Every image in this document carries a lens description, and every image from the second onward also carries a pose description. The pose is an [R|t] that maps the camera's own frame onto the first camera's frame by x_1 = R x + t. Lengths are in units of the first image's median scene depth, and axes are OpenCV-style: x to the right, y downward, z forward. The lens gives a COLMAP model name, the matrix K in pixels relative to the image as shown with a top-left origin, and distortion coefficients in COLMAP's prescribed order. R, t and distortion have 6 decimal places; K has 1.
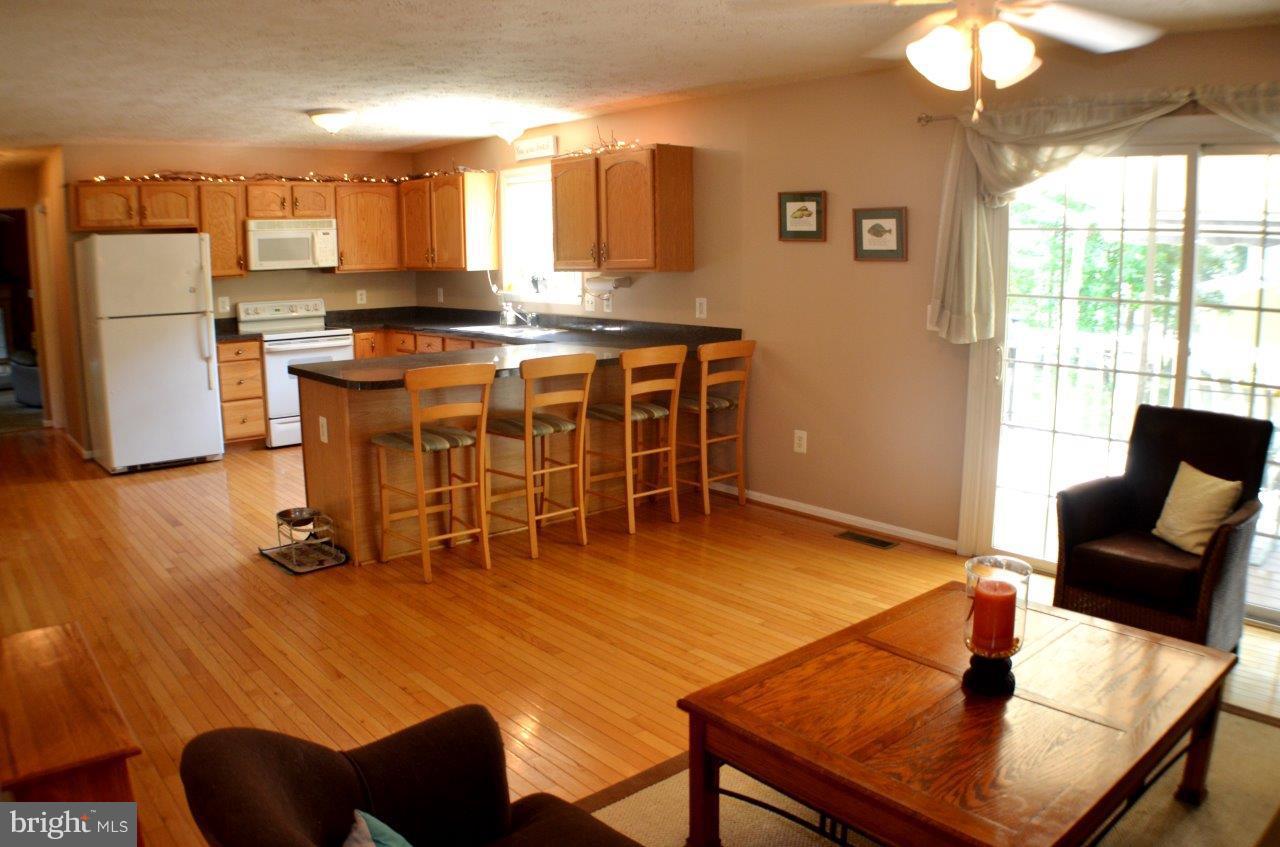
lens RADIAL K [[931.6, 0, 640.0], [0, 931.6, 423.5], [0, 0, 1]] dist [-0.195471, 0.048042]
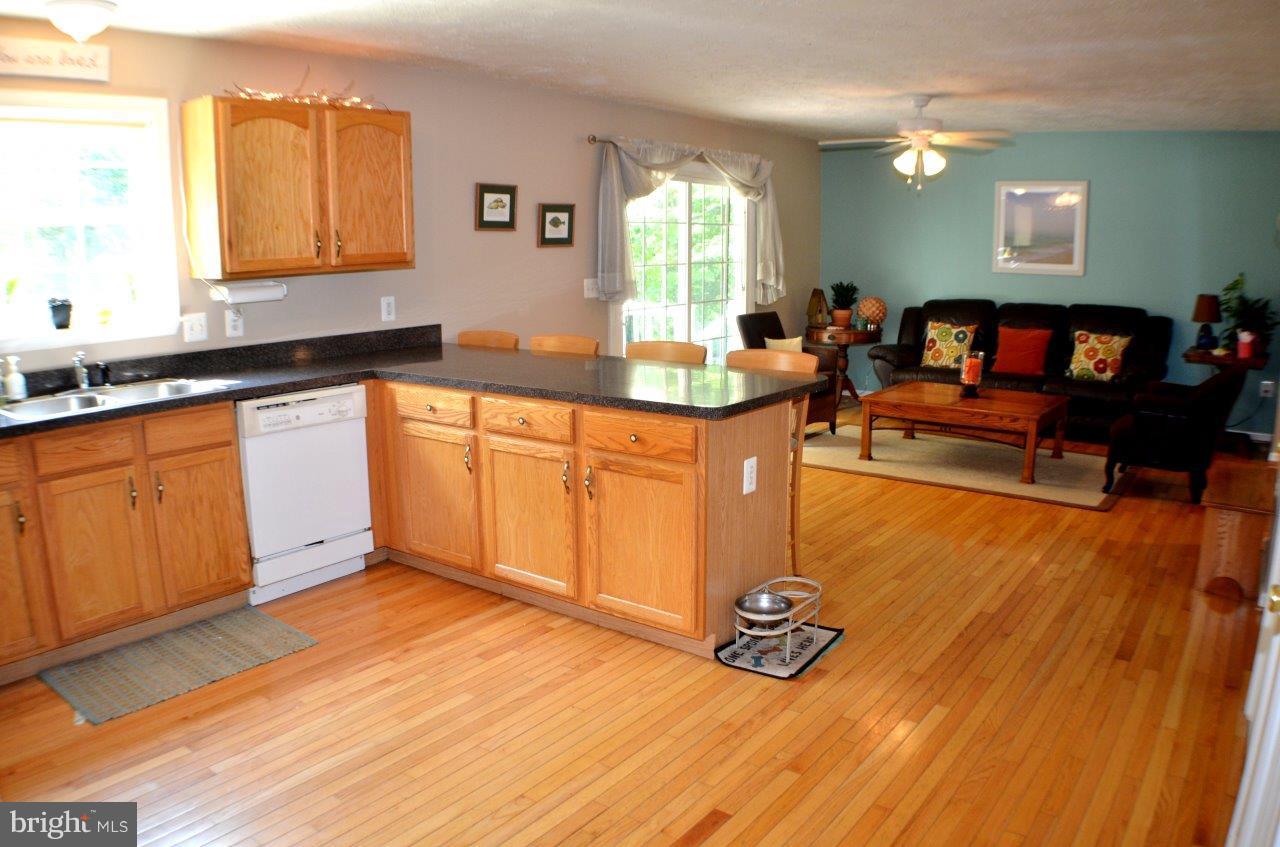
lens RADIAL K [[931.6, 0, 640.0], [0, 931.6, 423.5], [0, 0, 1]] dist [-0.195471, 0.048042]
pose [[-0.207894, -0.182565, 0.960963, -0.680701], [0.180690, 0.958353, 0.221159, -0.140353], [-0.961317, 0.219614, -0.166248, 0.788375]]
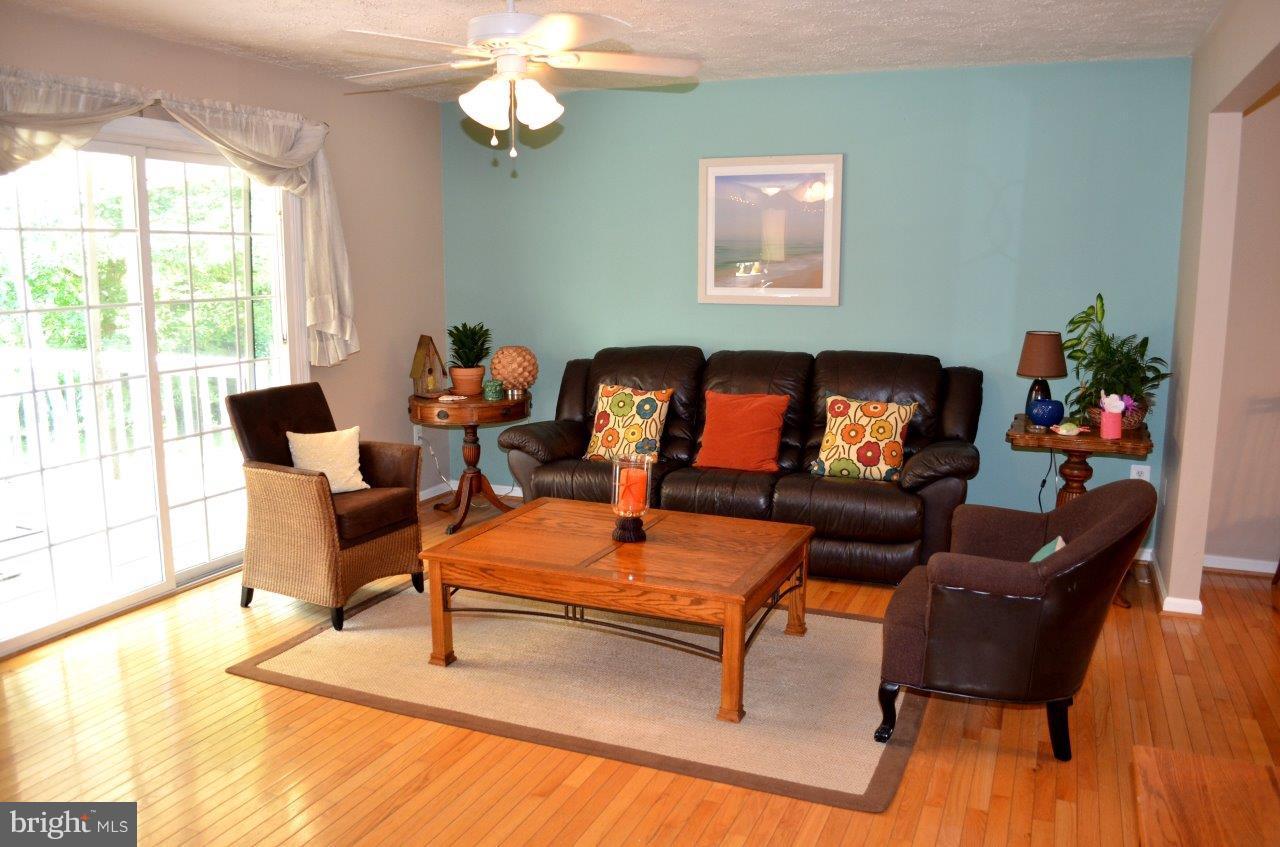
lens RADIAL K [[1002.8, 0, 640.0], [0, 1002.8, 423.5], [0, 0, 1]] dist [-0.084351, 0.011586]
pose [[-0.437544, -0.139498, 0.888310, -0.354677], [0.162040, 0.959488, 0.230489, -0.091968], [-0.884476, 0.244791, -0.397215, 0.514063]]
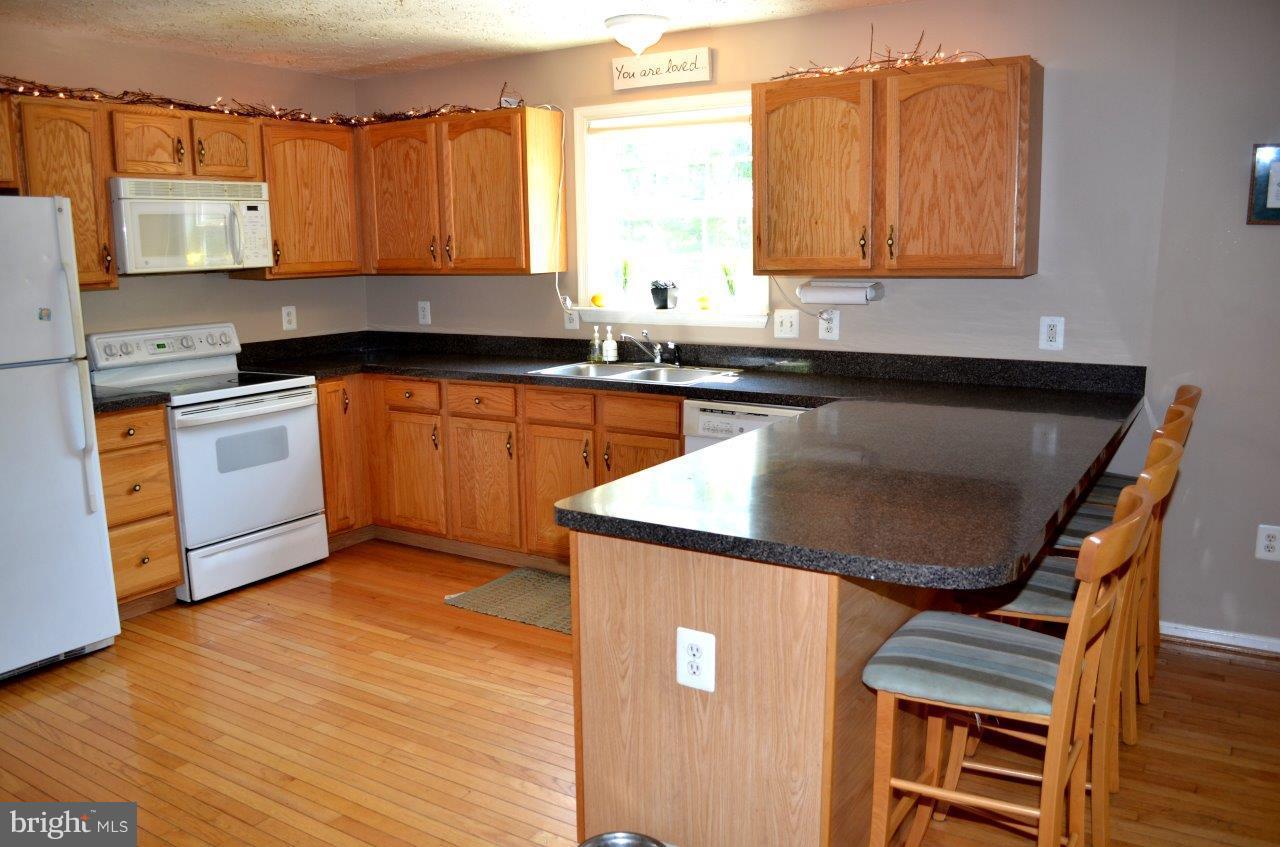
lens RADIAL K [[1002.8, 0, 640.0], [0, 1002.8, 423.5], [0, 0, 1]] dist [-0.084351, 0.011586]
pose [[0.957972, -0.057035, 0.281133, -0.324101], [0.059300, 0.998240, 0.000451, -0.067398], [-0.280664, 0.016239, 0.959669, 0.373028]]
